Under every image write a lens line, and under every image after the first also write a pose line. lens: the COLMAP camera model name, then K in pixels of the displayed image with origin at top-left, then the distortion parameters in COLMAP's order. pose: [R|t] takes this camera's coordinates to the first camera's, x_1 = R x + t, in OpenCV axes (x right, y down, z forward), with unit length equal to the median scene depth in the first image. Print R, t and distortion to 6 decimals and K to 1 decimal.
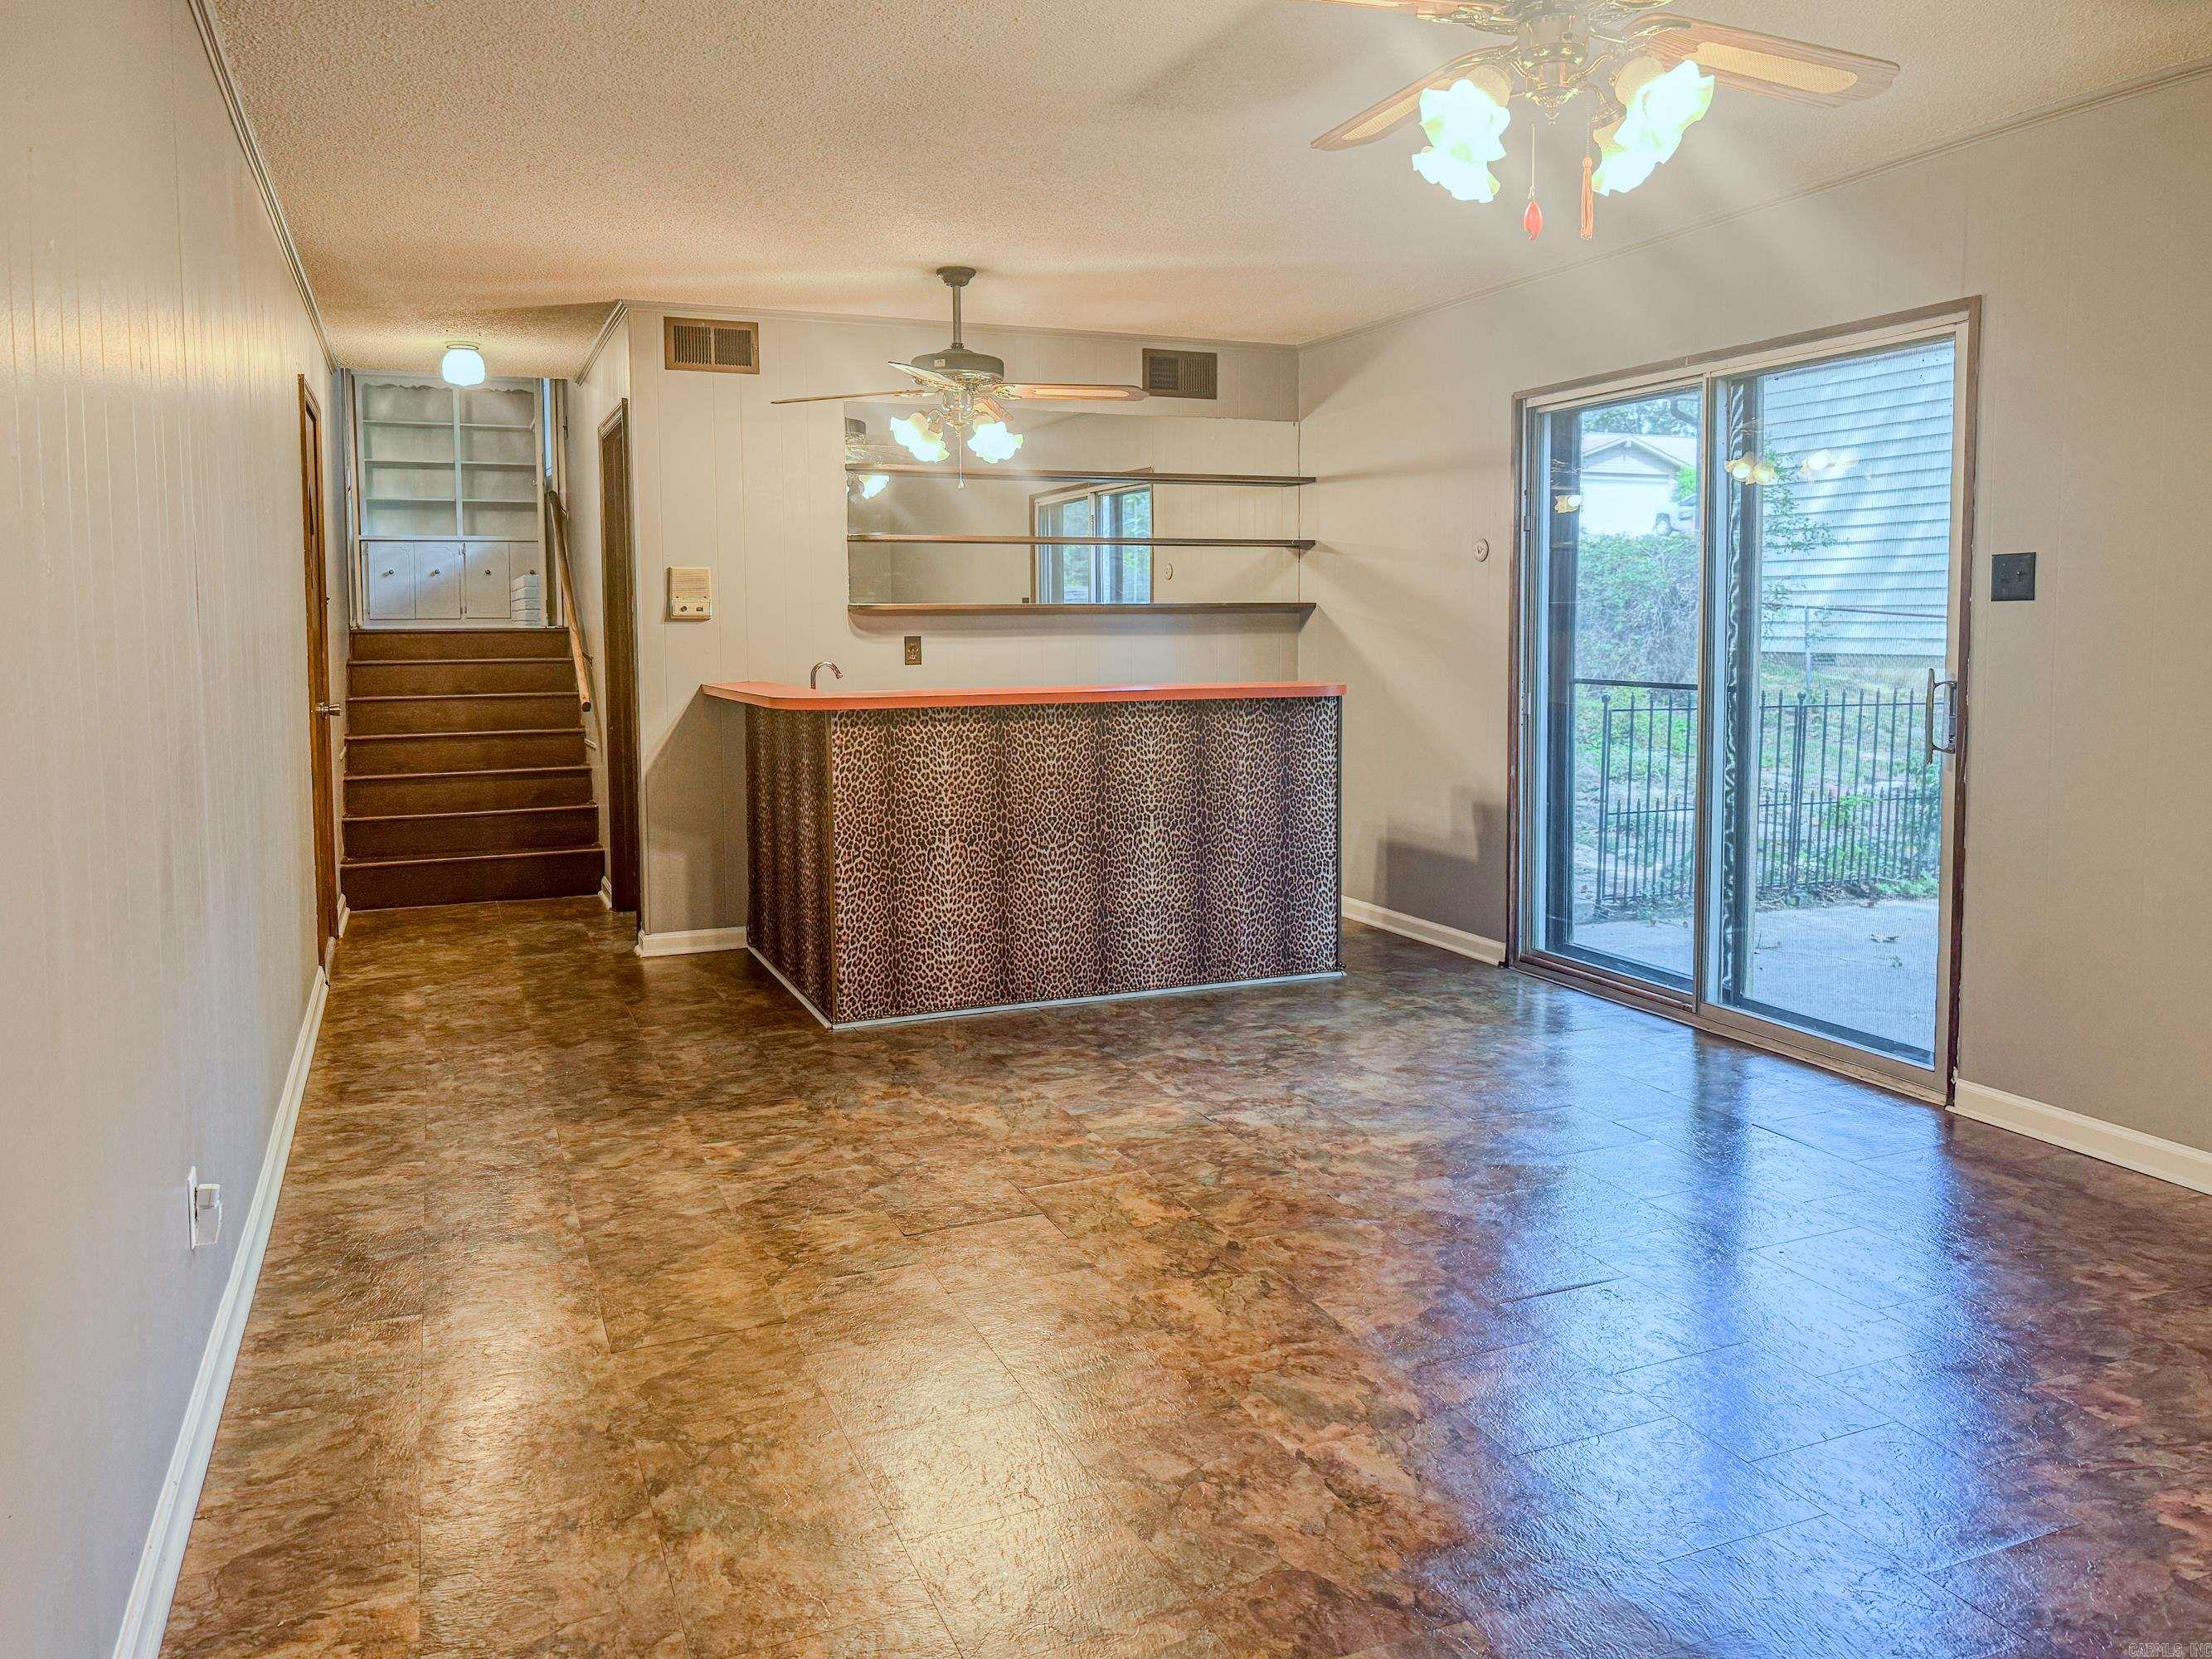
lens RADIAL K [[1596.8, 0, 1132.1], [0, 1596.8, 779.8], [0, 0, 1]] dist [0.021613, -0.021081]
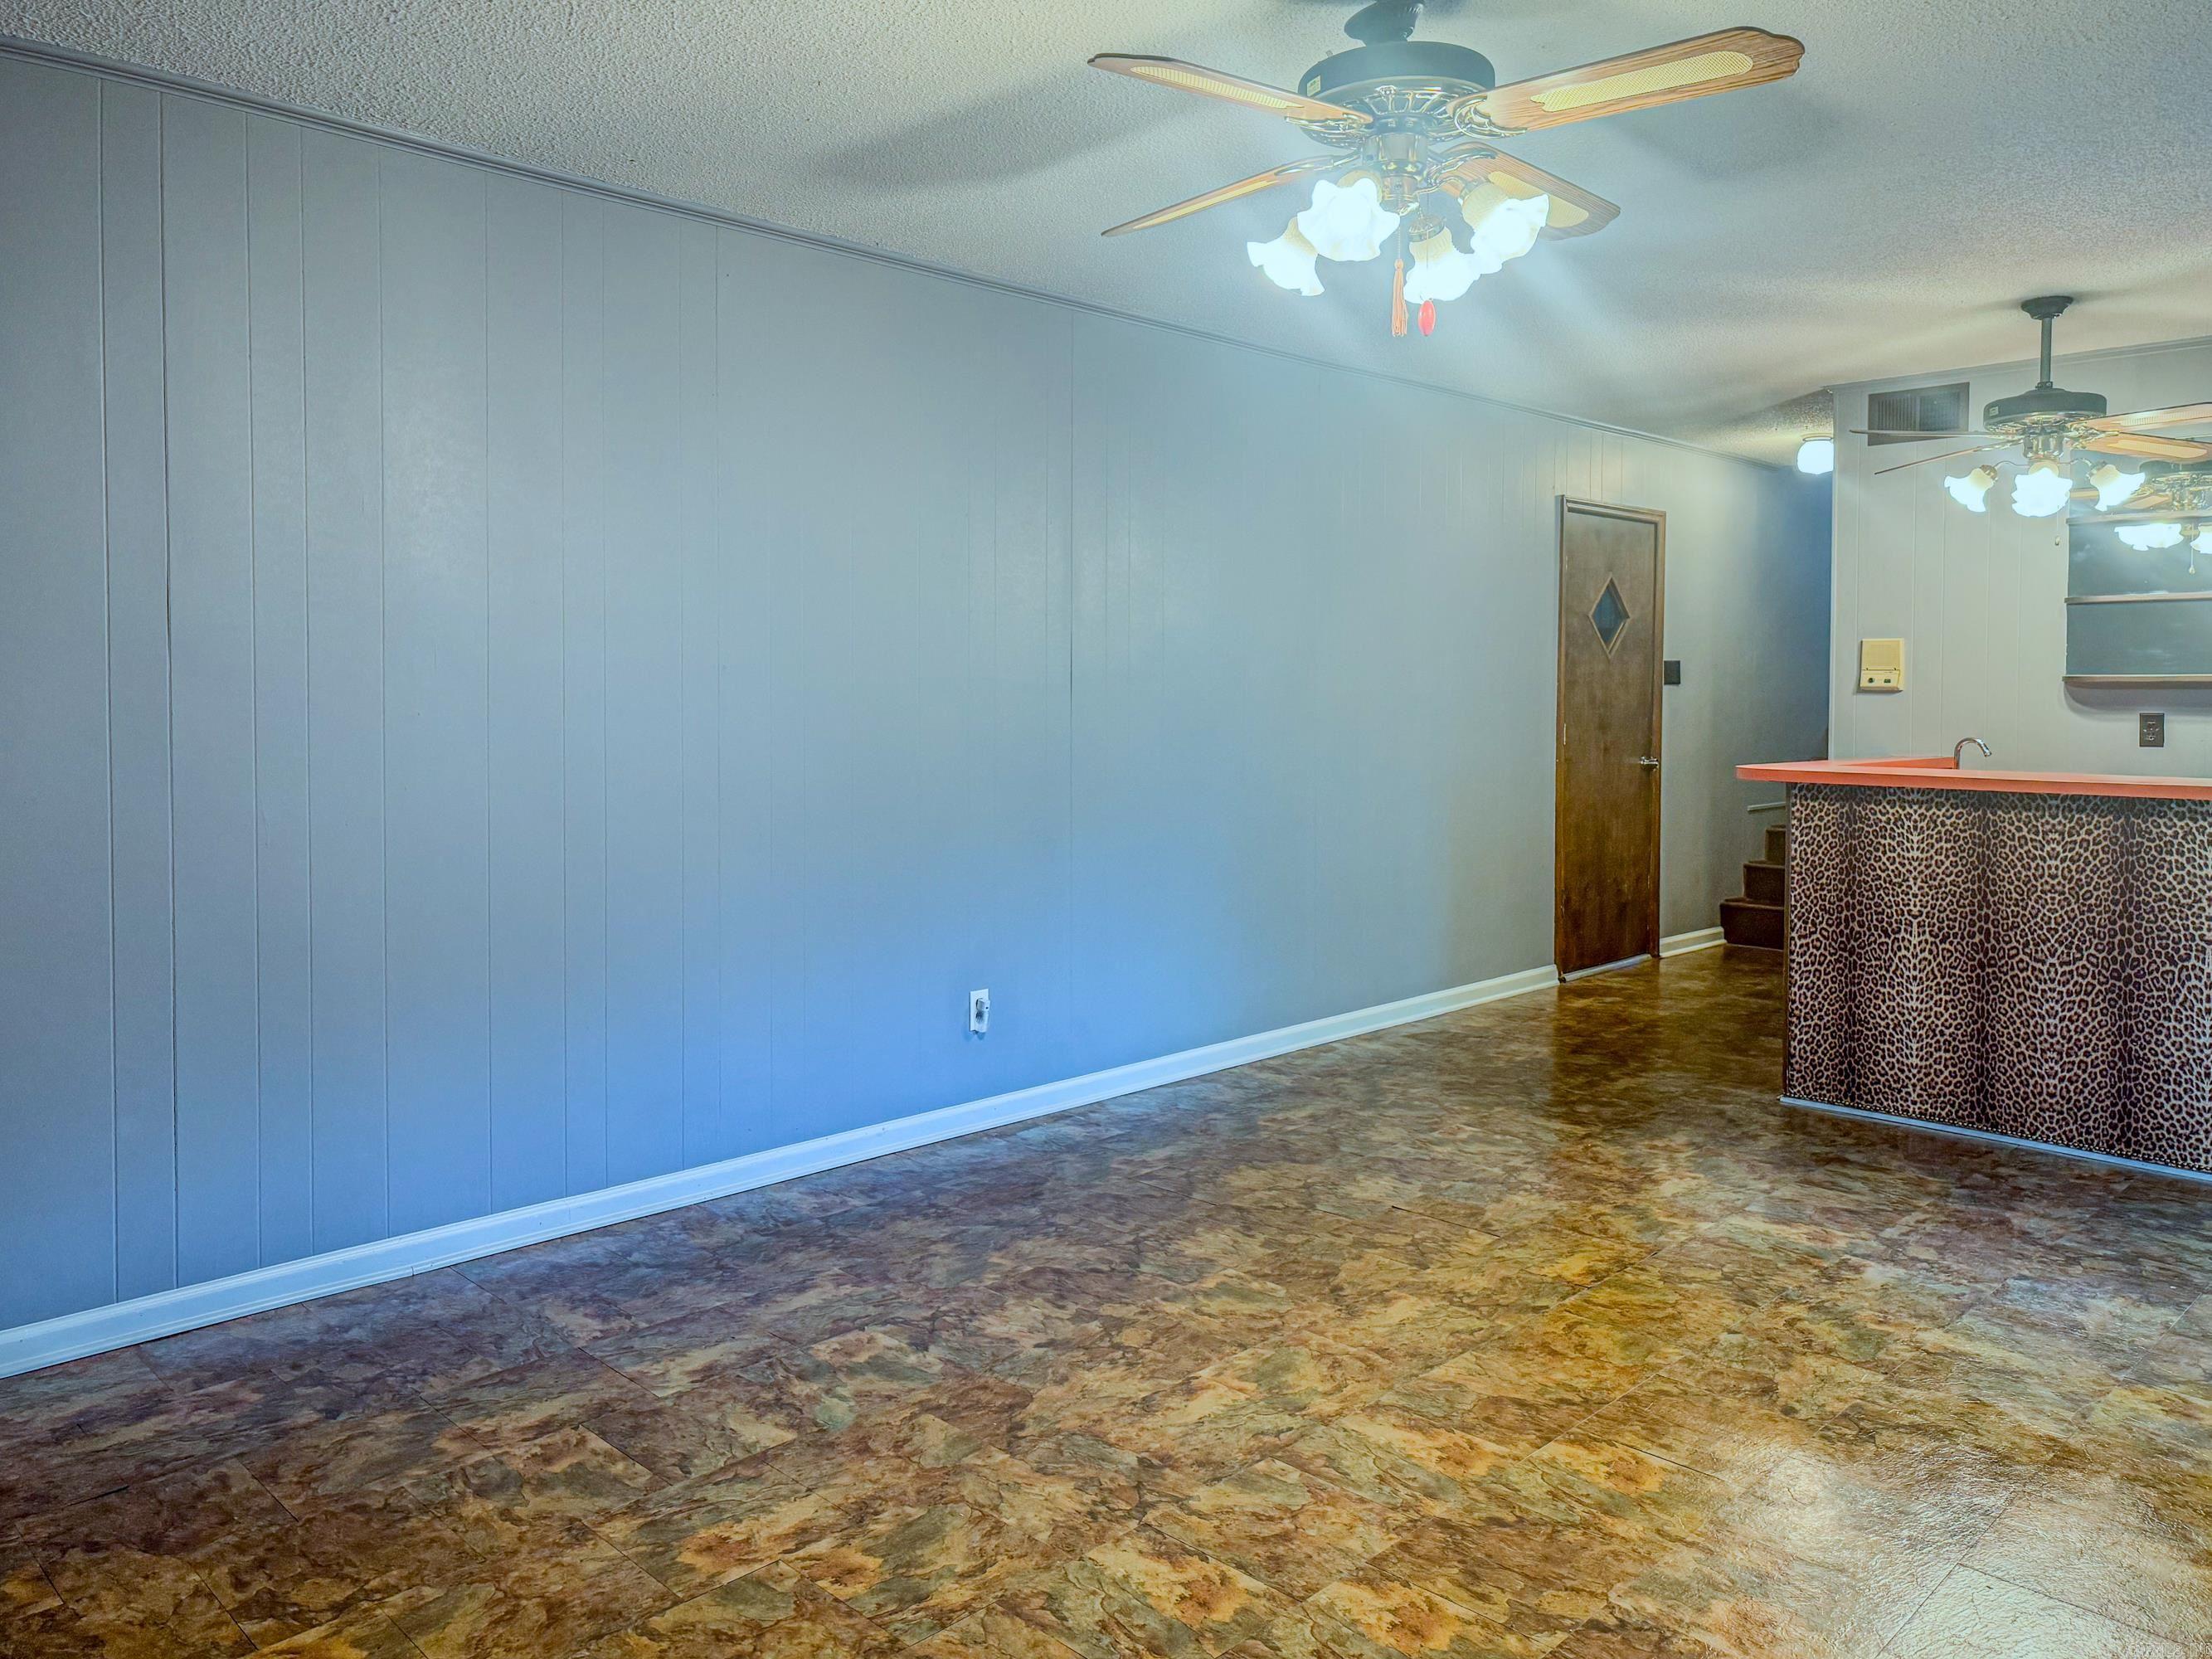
lens RADIAL K [[1596.8, 0, 1105.0], [0, 1596.8, 815.8], [0, 0, 1]] dist [0.021613, -0.021081]
pose [[0.377579, 0.083025, -0.922248, 0.553042], [-0.099447, 0.993848, 0.048755, -0.027694], [0.920622, 0.073306, 0.383513, 0.206626]]
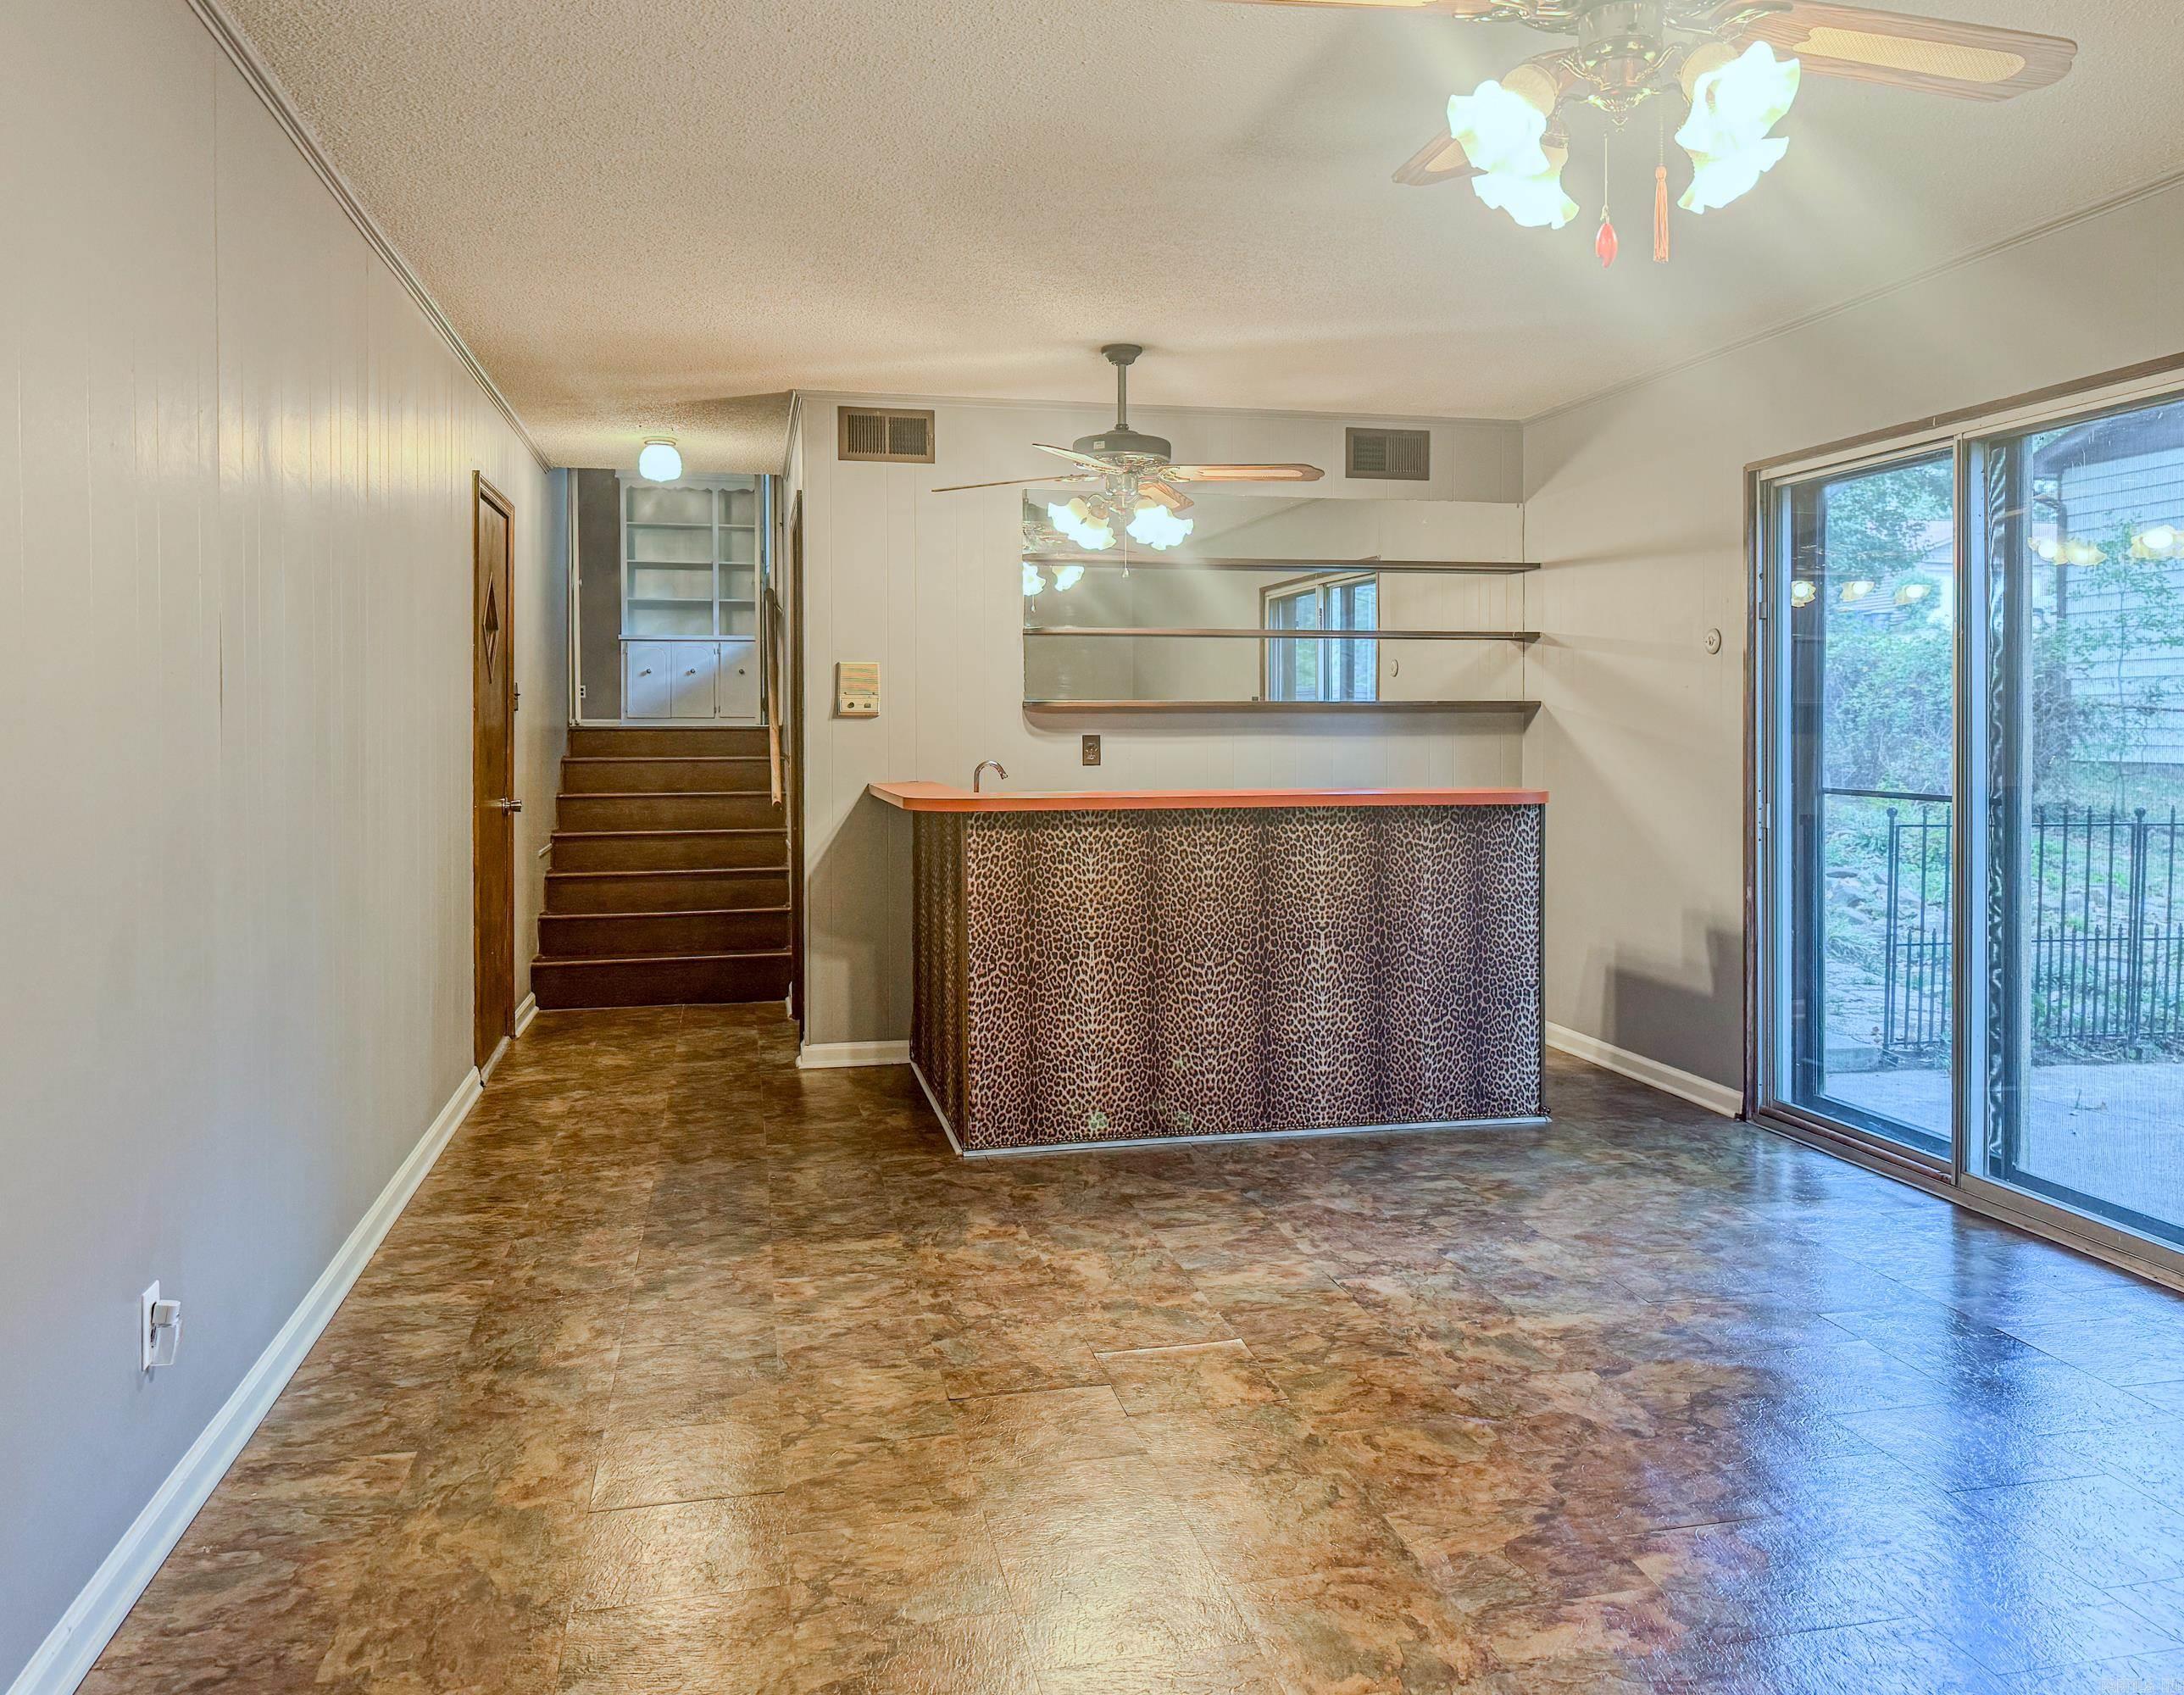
lens RADIAL K [[1677.3, 0, 1161.1], [0, 1677.3, 791.4], [0, 0, 1]] dist [0.016783, -0.010737]
pose [[0.986594, 0.011631, -0.162777, 0.079367], [-0.021226, 0.998130, -0.057328, -0.001697], [0.161806, 0.060014, 0.984996, 0.047890]]
